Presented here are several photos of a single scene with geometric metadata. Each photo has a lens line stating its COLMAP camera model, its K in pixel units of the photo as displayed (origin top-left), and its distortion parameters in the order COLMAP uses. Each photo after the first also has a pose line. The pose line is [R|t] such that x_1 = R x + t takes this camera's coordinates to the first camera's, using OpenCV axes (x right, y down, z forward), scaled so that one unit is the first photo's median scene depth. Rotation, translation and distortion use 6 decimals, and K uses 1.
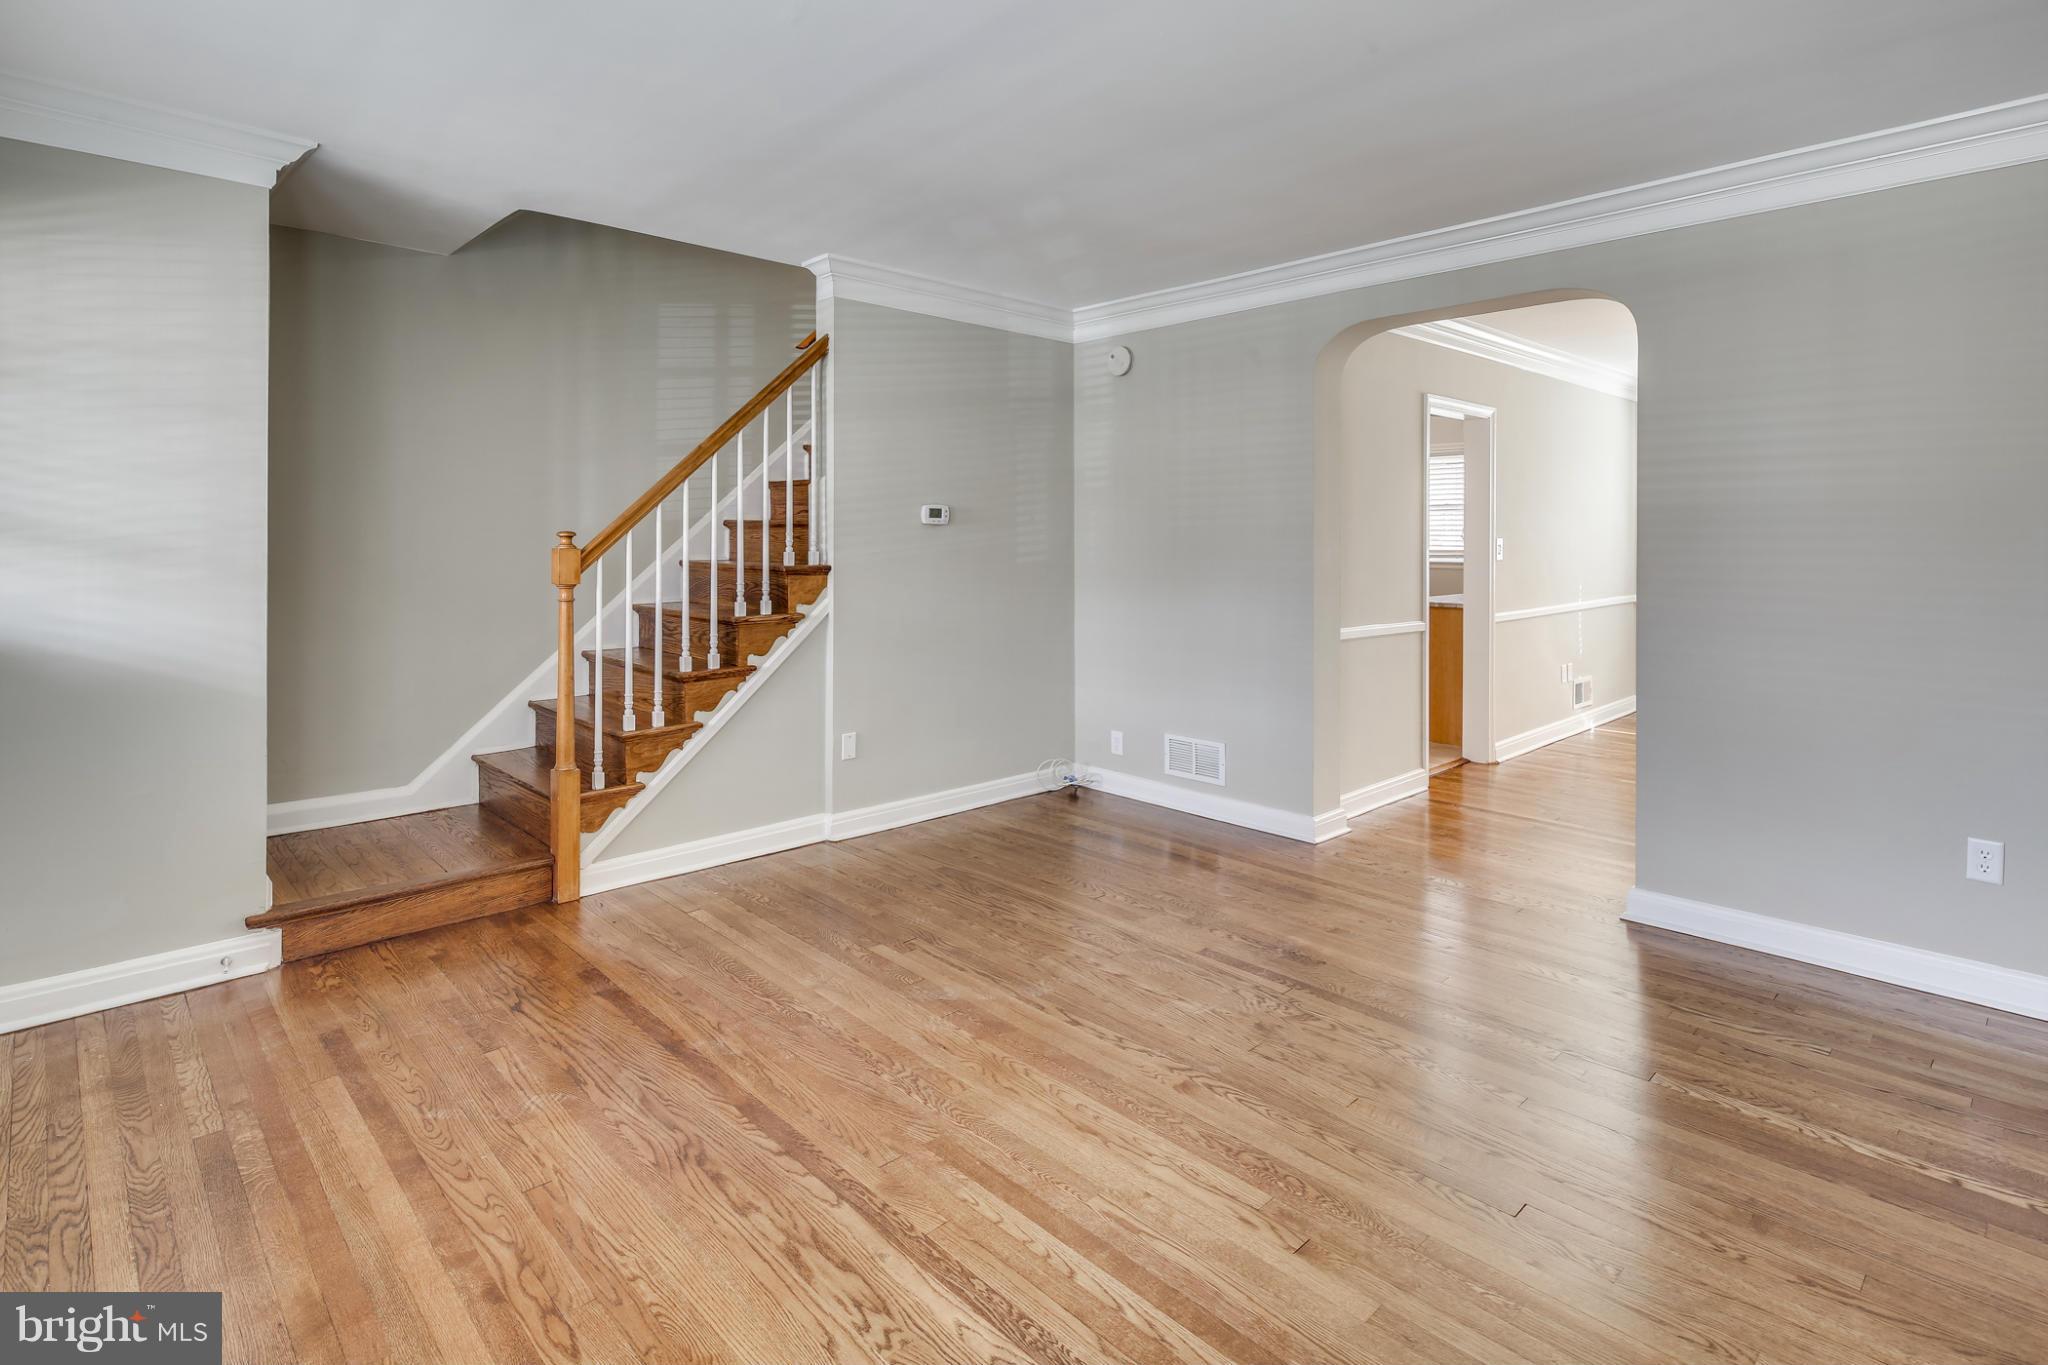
lens RADIAL K [[1014.4, 0, 1010.7], [0, 1014.4, 542.9], [0, 0, 1]] dist [0.008808, -0.005670]
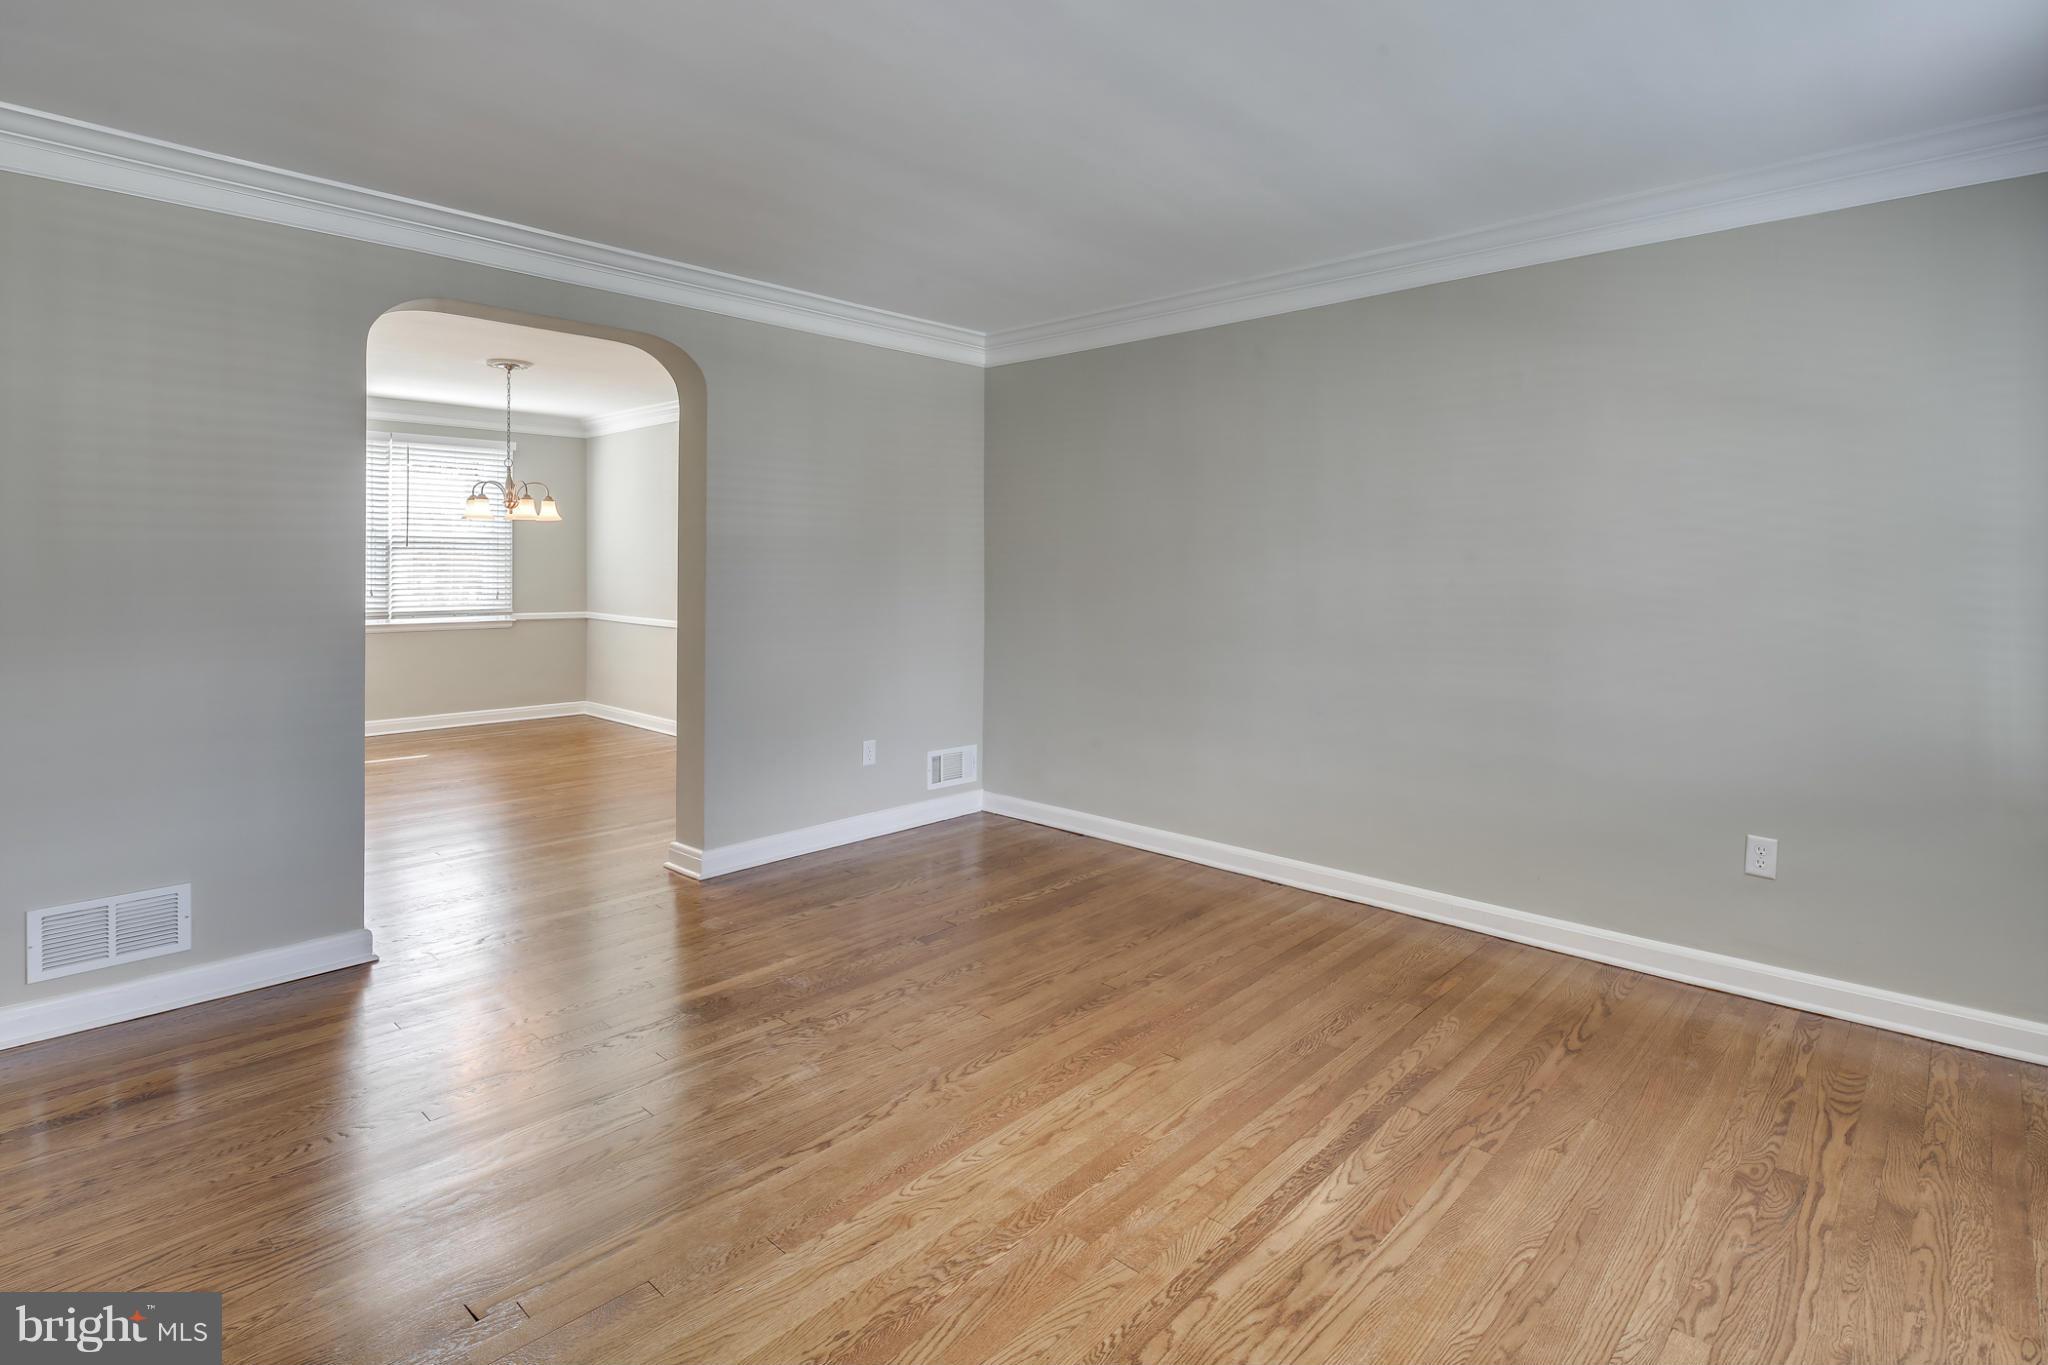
lens RADIAL K [[1014.4, 0, 1004.6], [0, 1014.4, 575.5], [0, 0, 1]] dist [0.008808, -0.005670]
pose [[-0.052218, -0.012247, 0.998561, -0.740594], [-0.001277, 0.999925, 0.012197, -0.006152], [-0.998635, -0.000638, -0.052230, 0.856671]]
